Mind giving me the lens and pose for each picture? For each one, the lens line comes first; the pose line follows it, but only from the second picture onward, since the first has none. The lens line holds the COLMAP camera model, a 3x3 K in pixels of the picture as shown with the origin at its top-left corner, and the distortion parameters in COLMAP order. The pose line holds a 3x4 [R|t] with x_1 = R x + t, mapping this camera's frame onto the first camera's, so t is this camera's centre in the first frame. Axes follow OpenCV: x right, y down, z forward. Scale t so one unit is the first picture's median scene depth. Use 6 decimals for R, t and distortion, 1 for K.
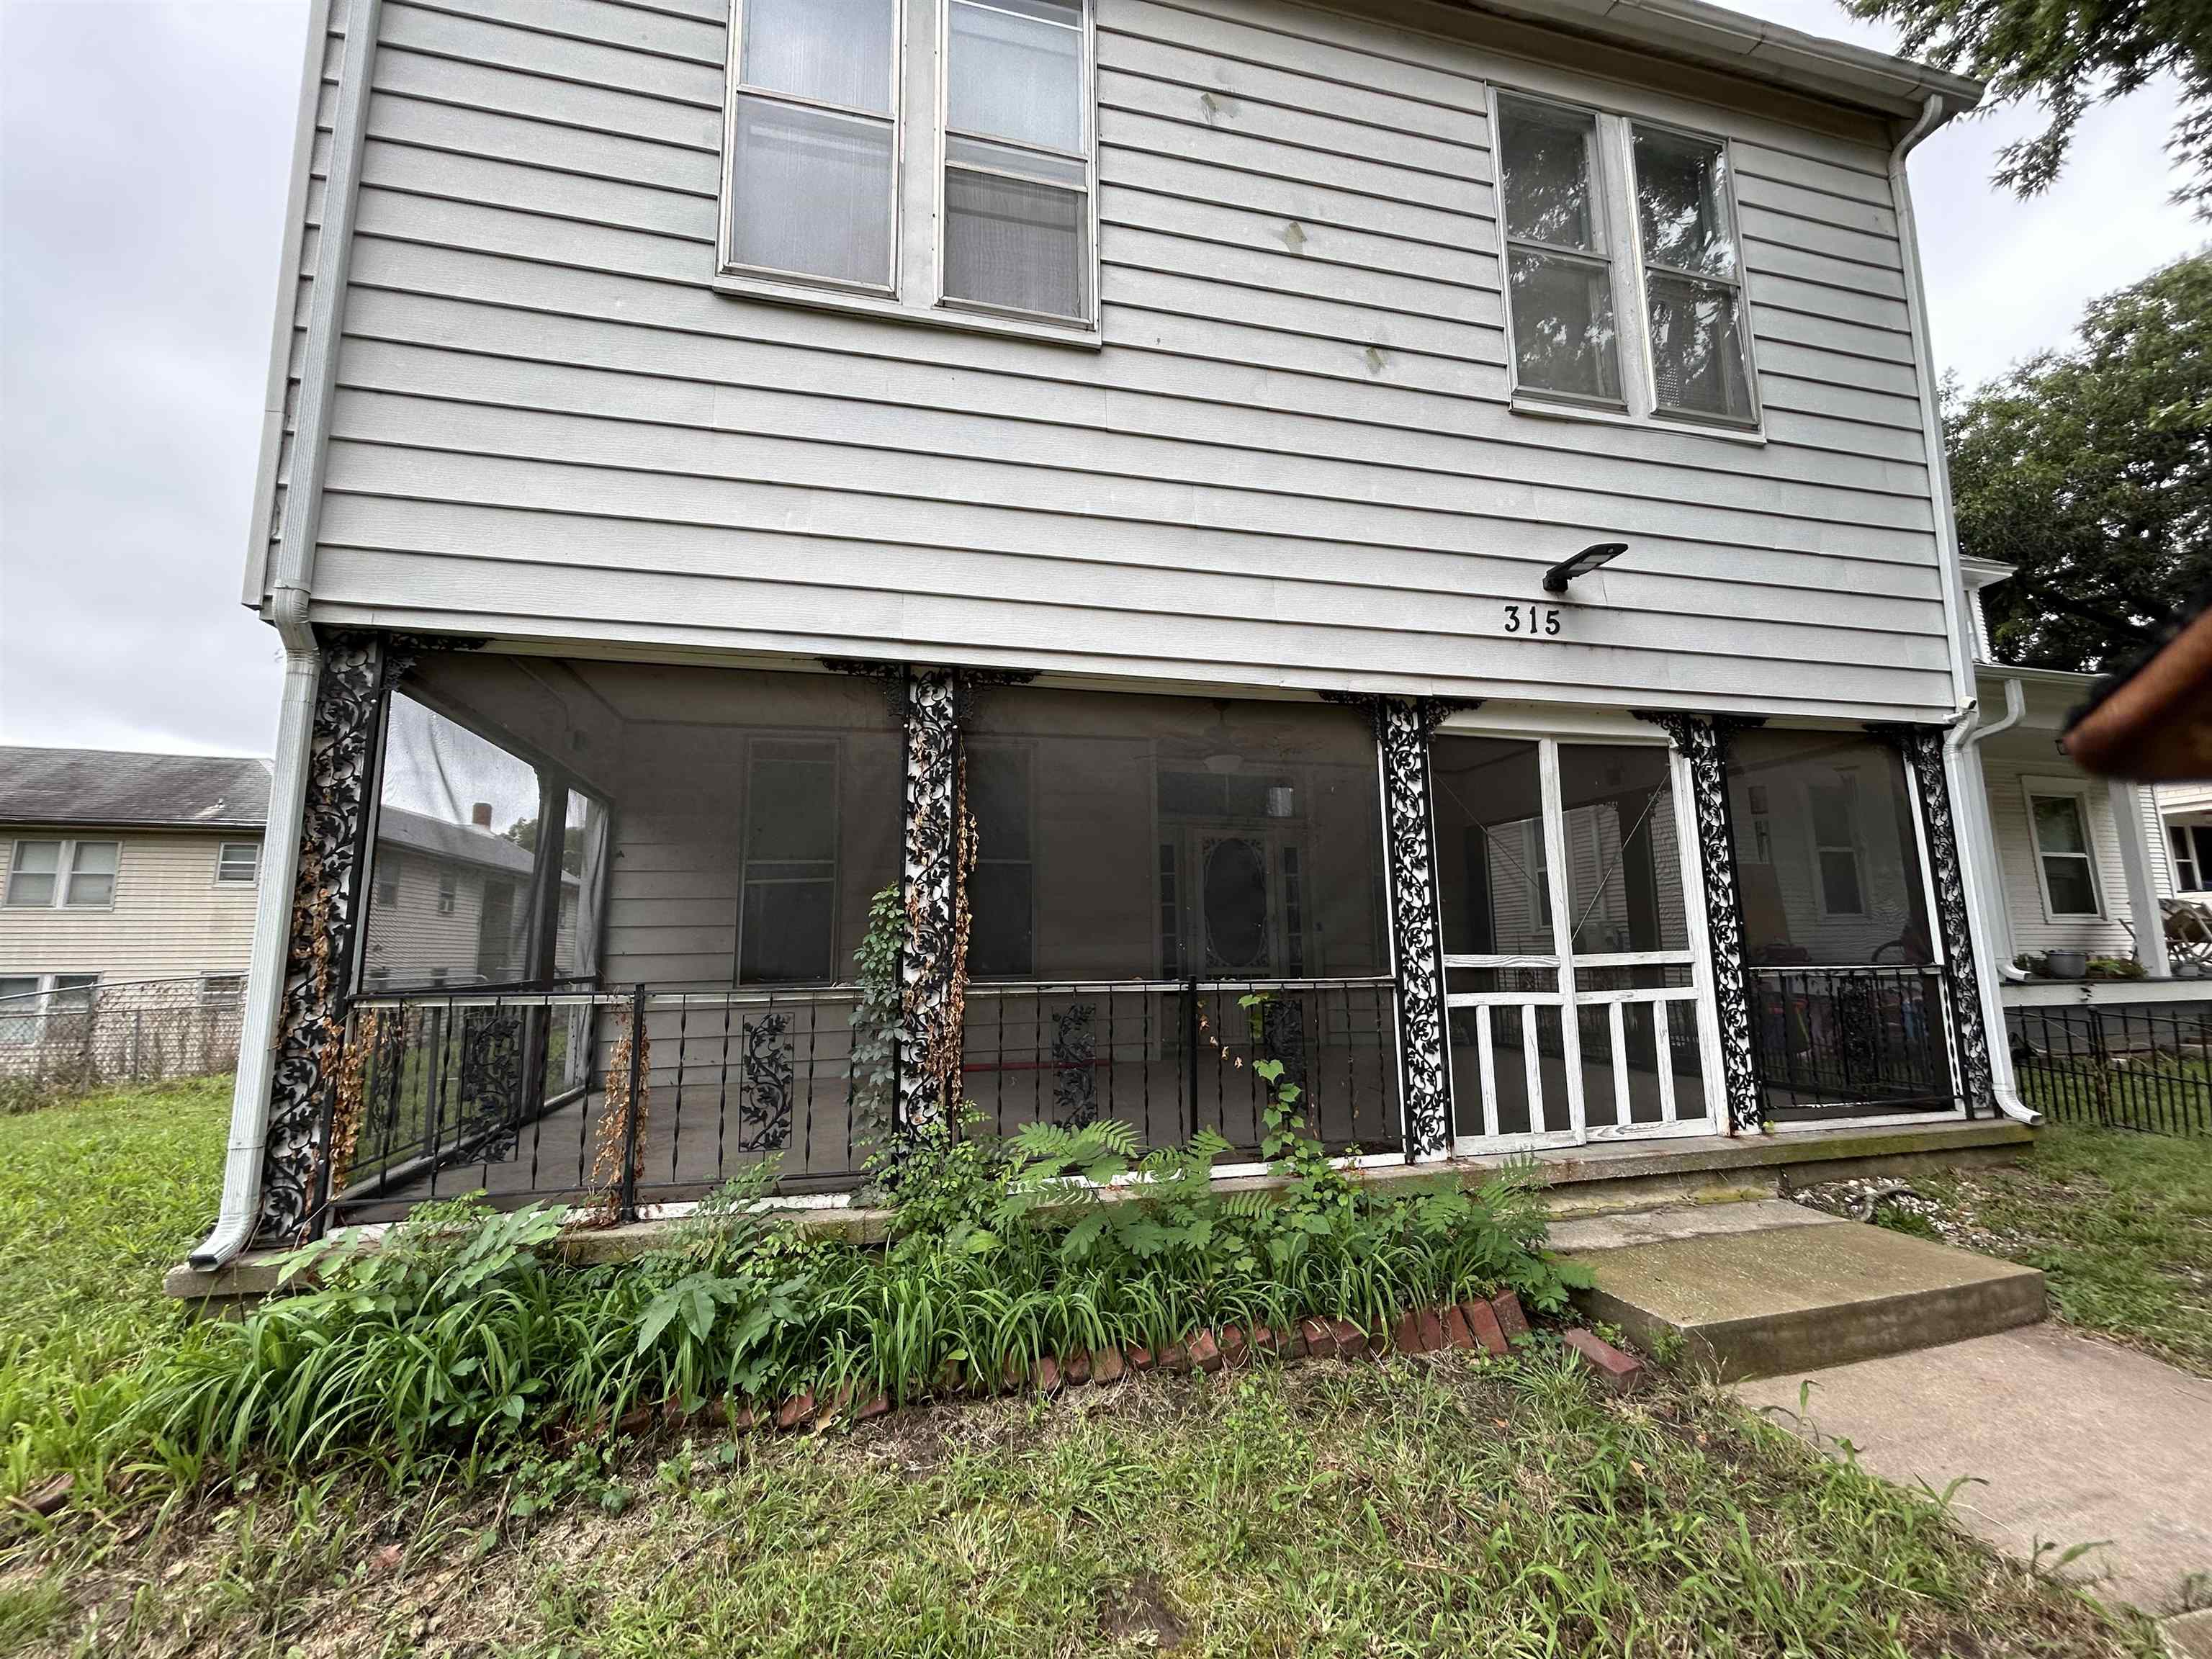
lens RADIAL K [[888.1, 0, 1109.8], [0, 888.1, 819.2], [0, 0, 1]] dist [-0.002284, 0.001243]
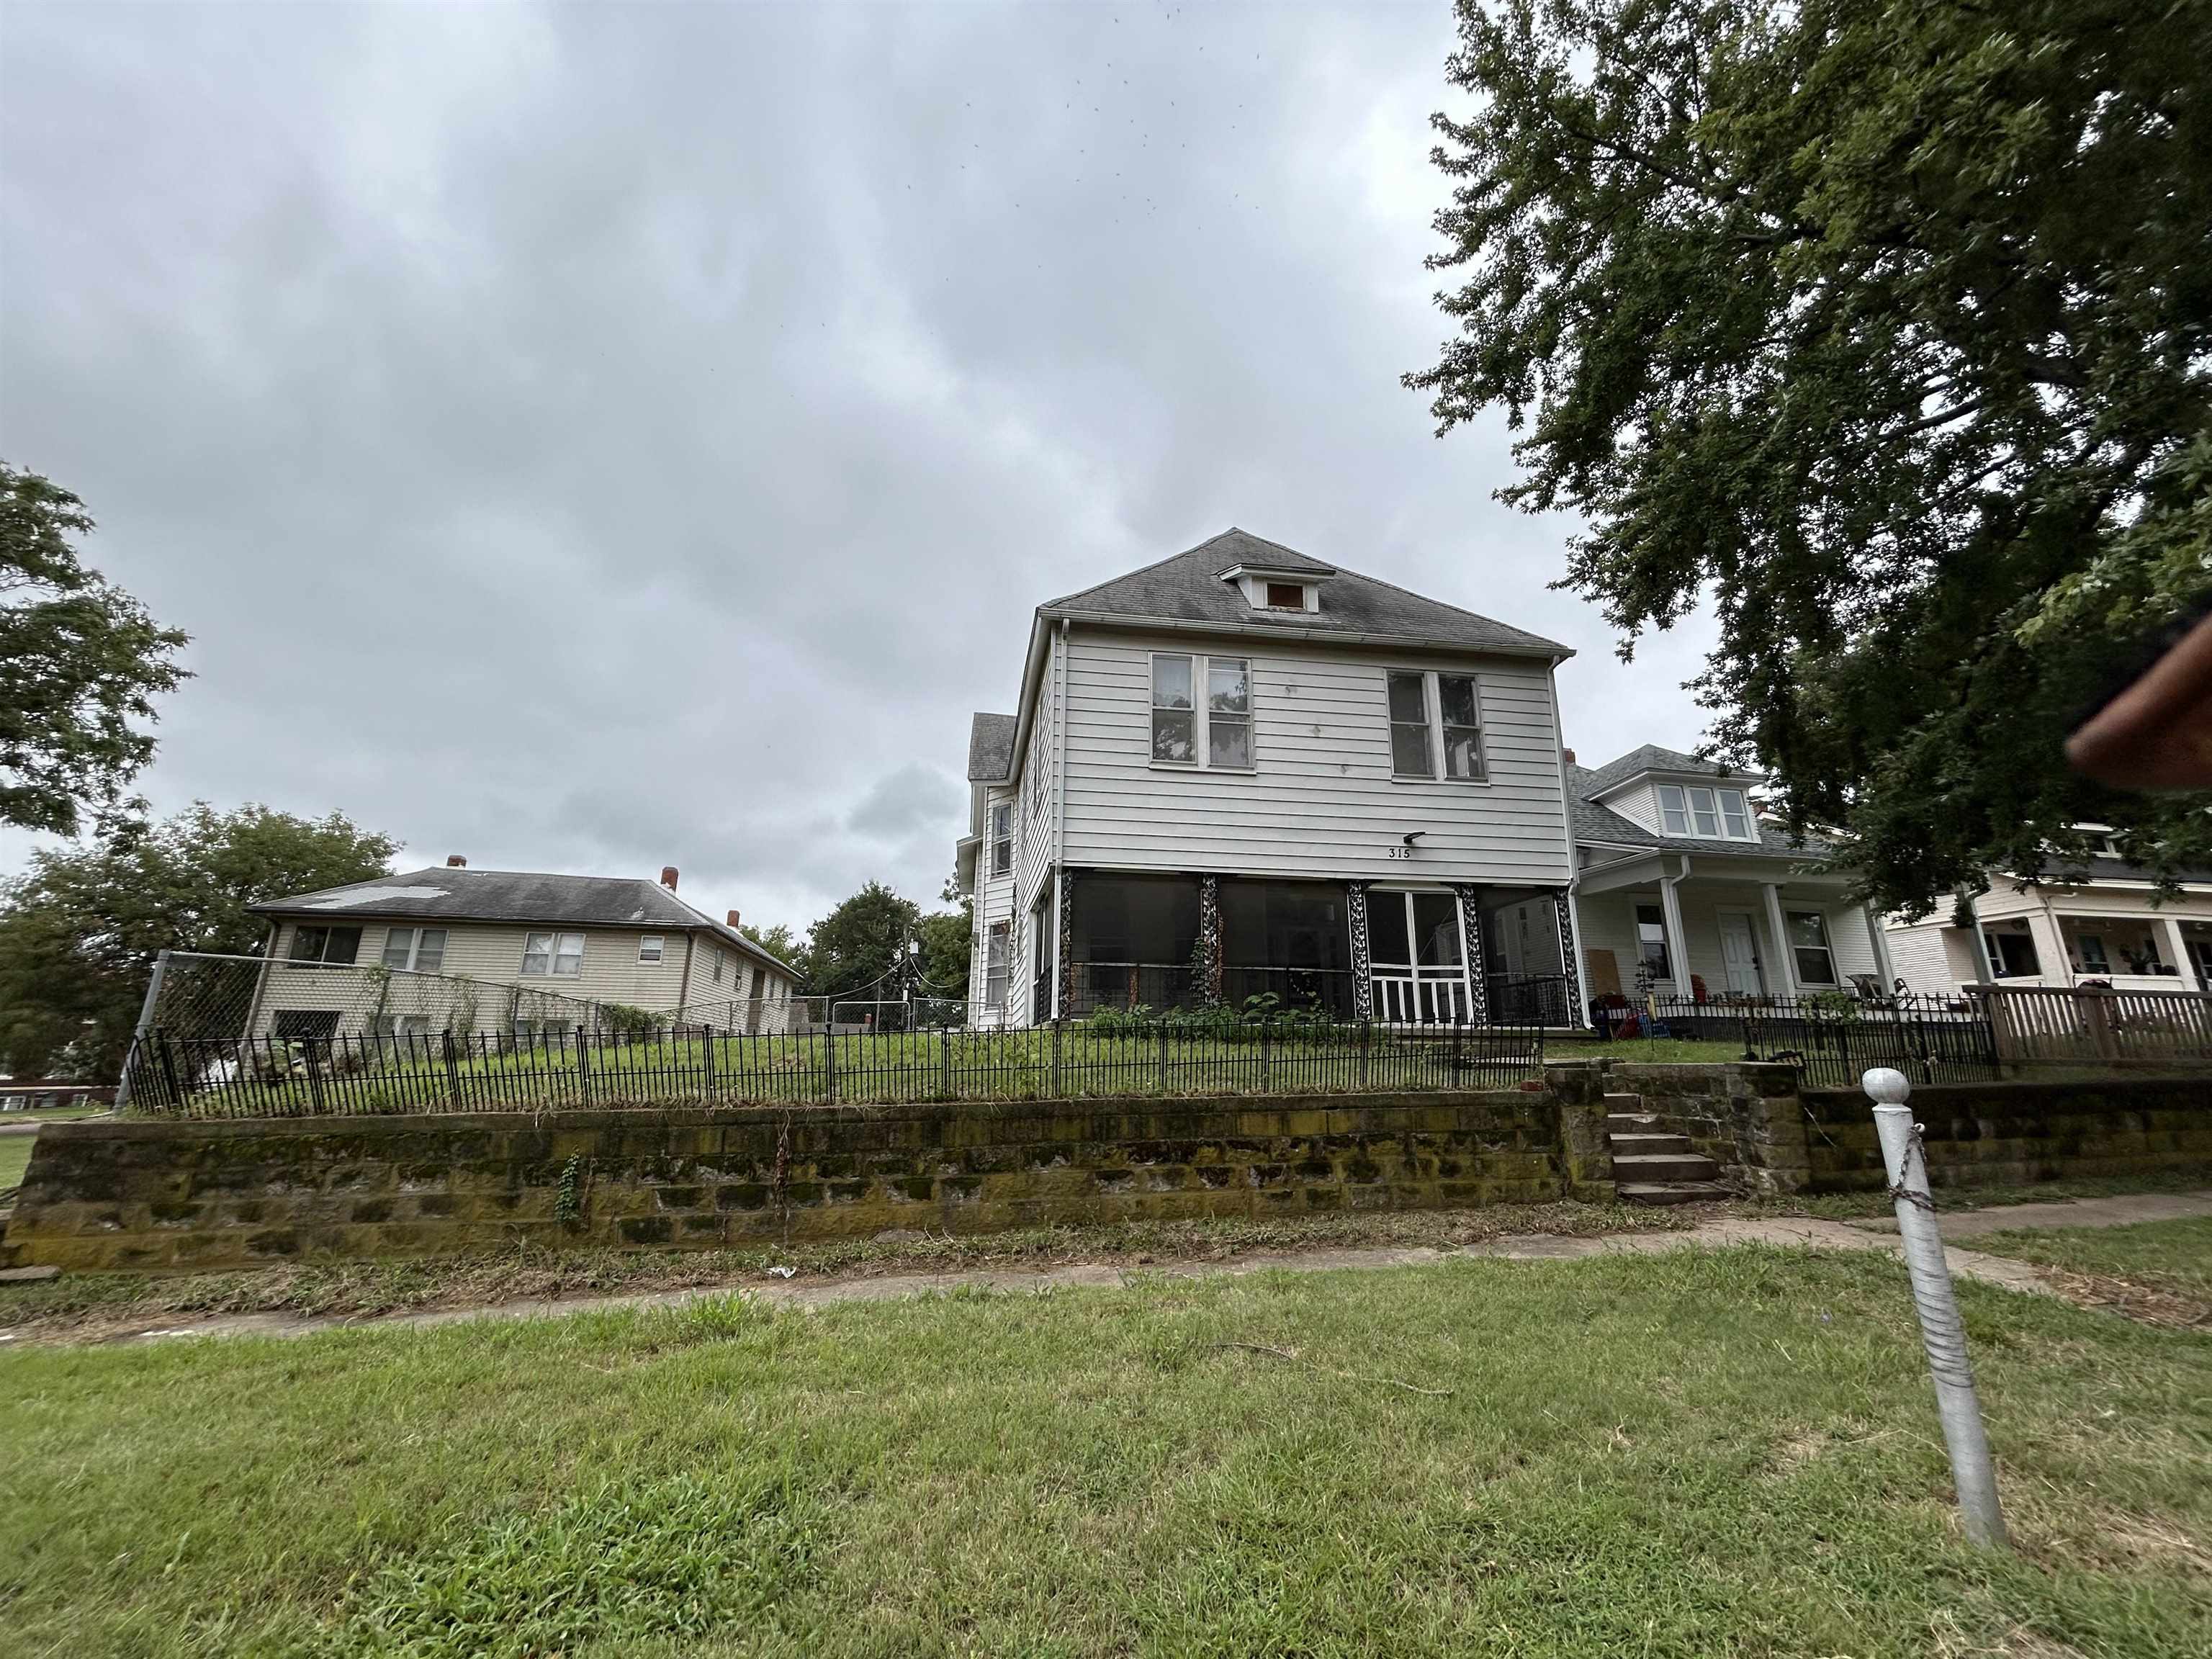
lens RADIAL K [[888.1, 0, 1108.3], [0, 888.1, 810.0], [0, 0, 1]] dist [-0.002284, 0.001243]
pose [[0.996338, -0.005304, -0.085338, -0.249710], [-0.006021, 0.991244, -0.131908, 0.034137], [0.085290, 0.131939, 0.987582, -2.063612]]
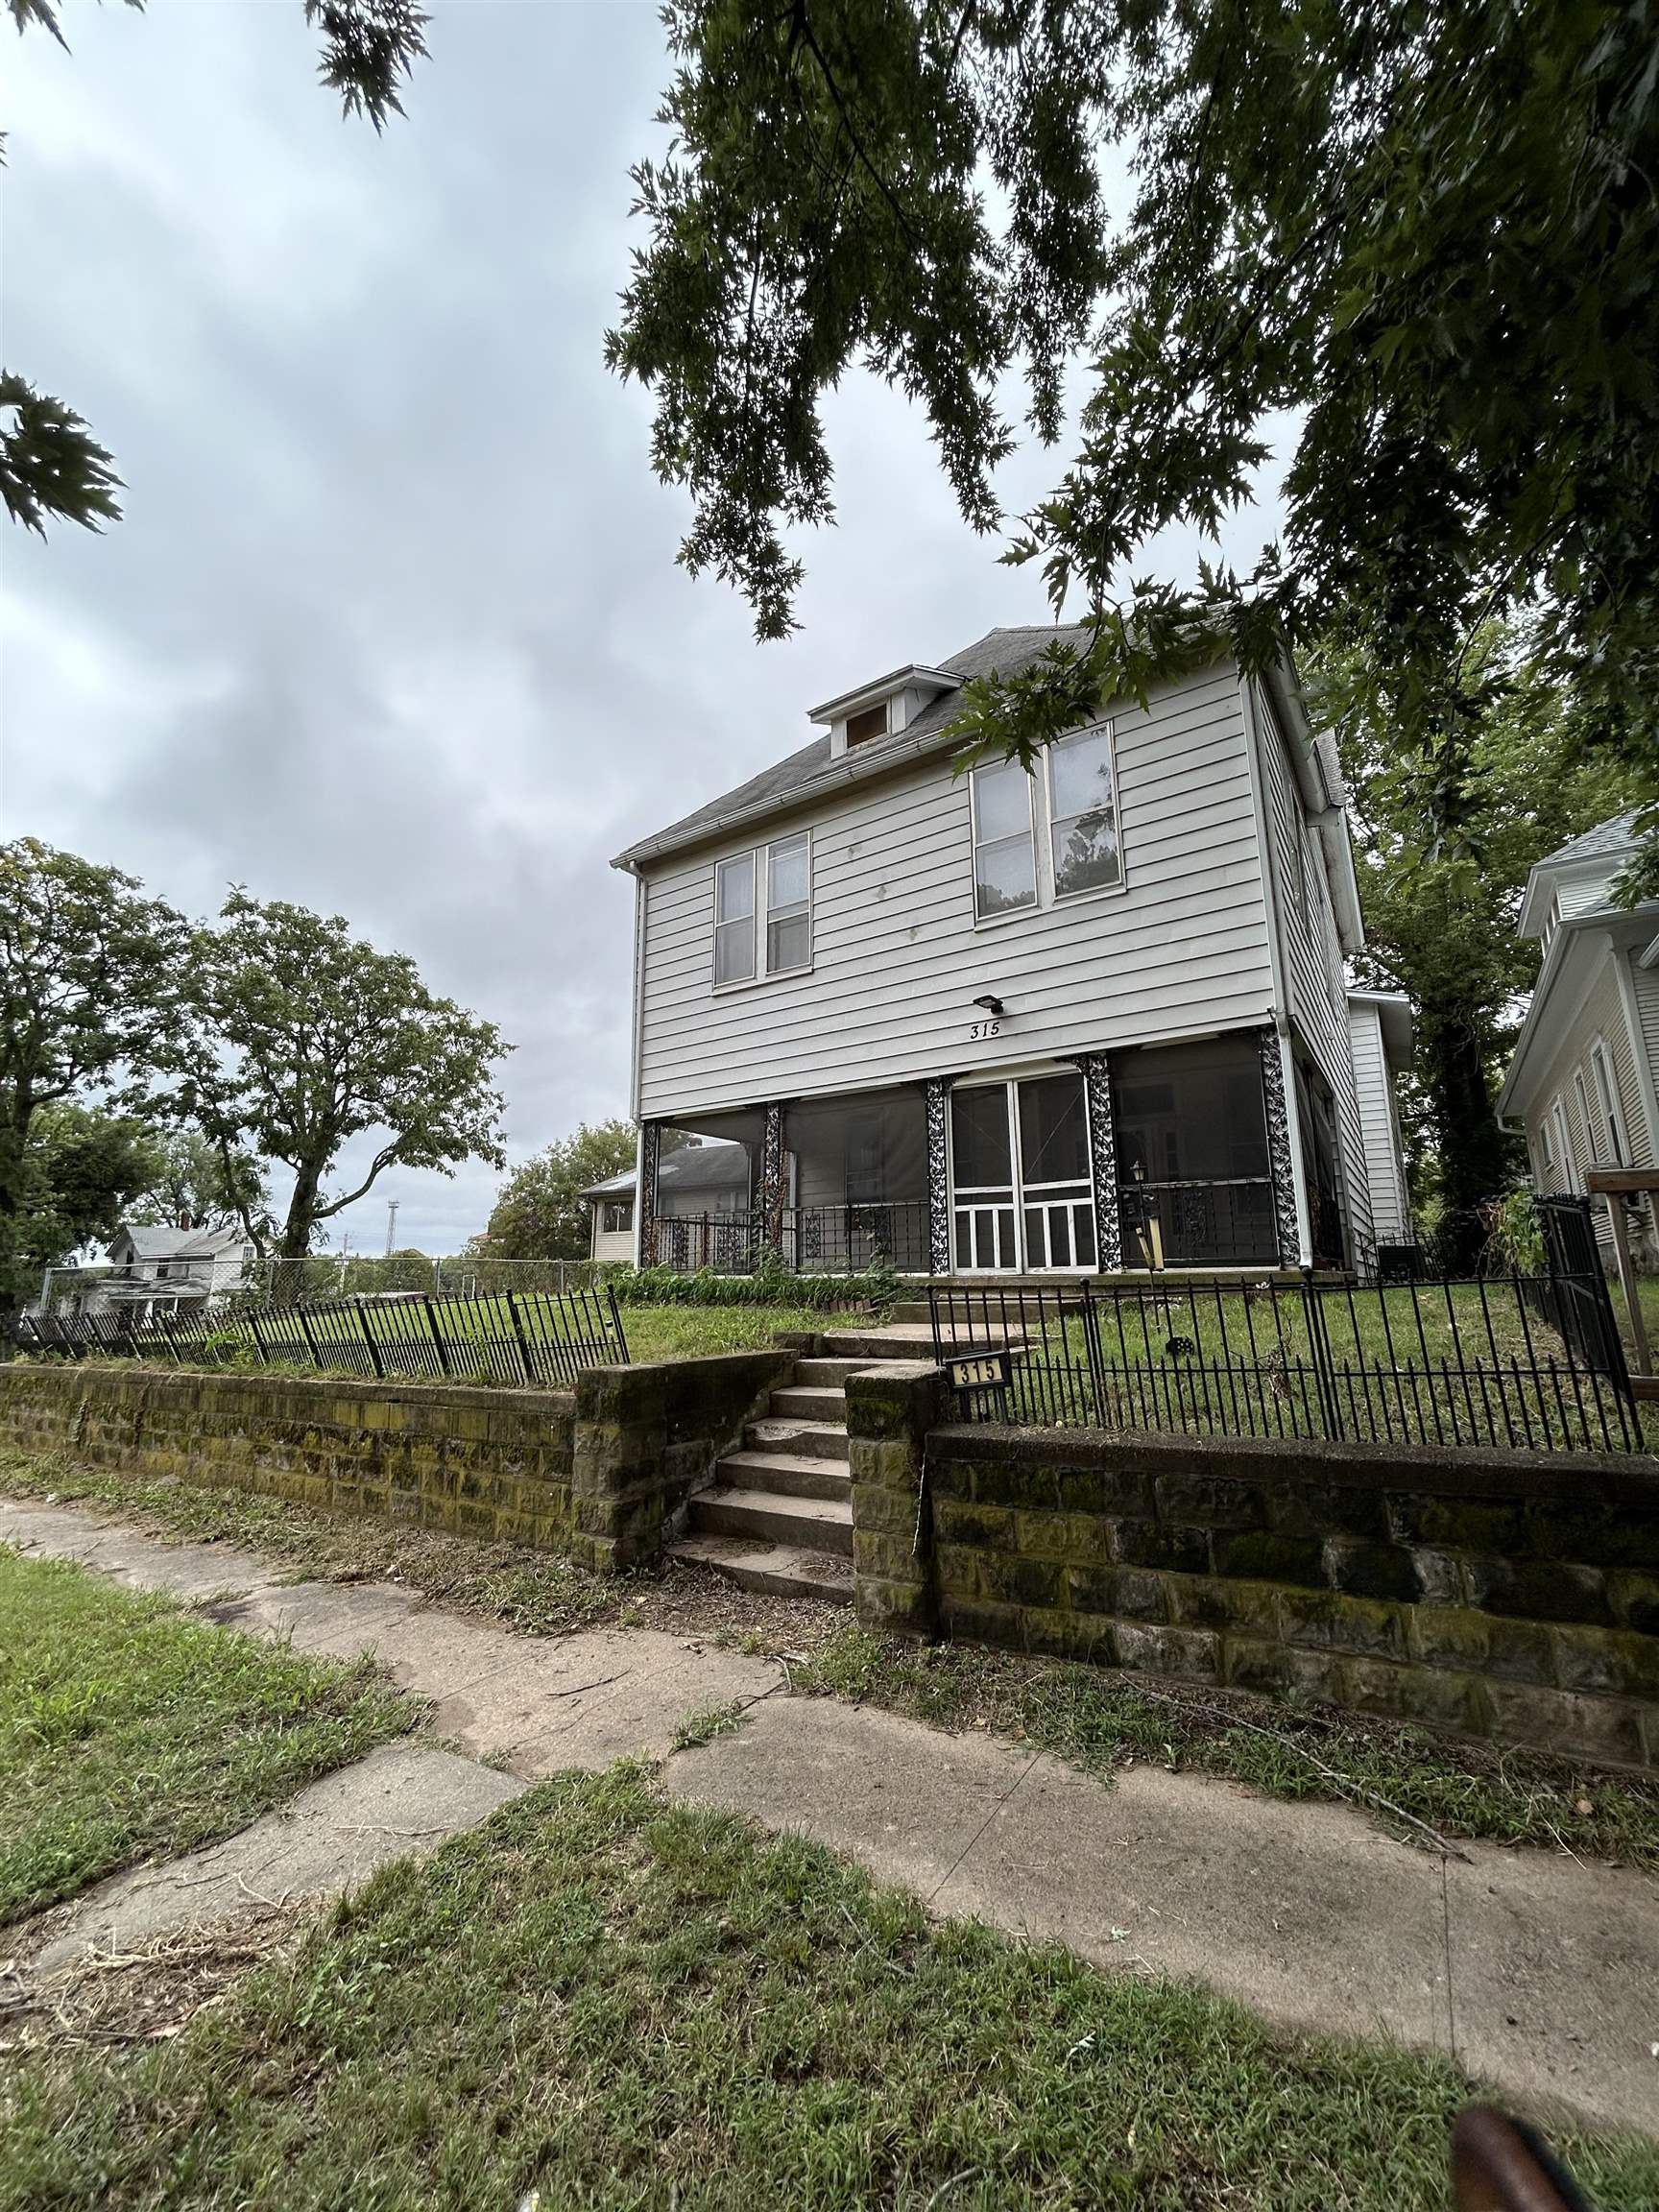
lens RADIAL K [[888.1, 0, 840.4], [0, 888.1, 1094.4], [0, 0, 1]] dist [-0.002284, 0.001243]
pose [[0.679468, -0.146547, -0.718921, 1.729963], [0.112582, 0.989070, -0.095211, 0.091586], [0.725016, -0.016244, 0.688540, -0.716573]]
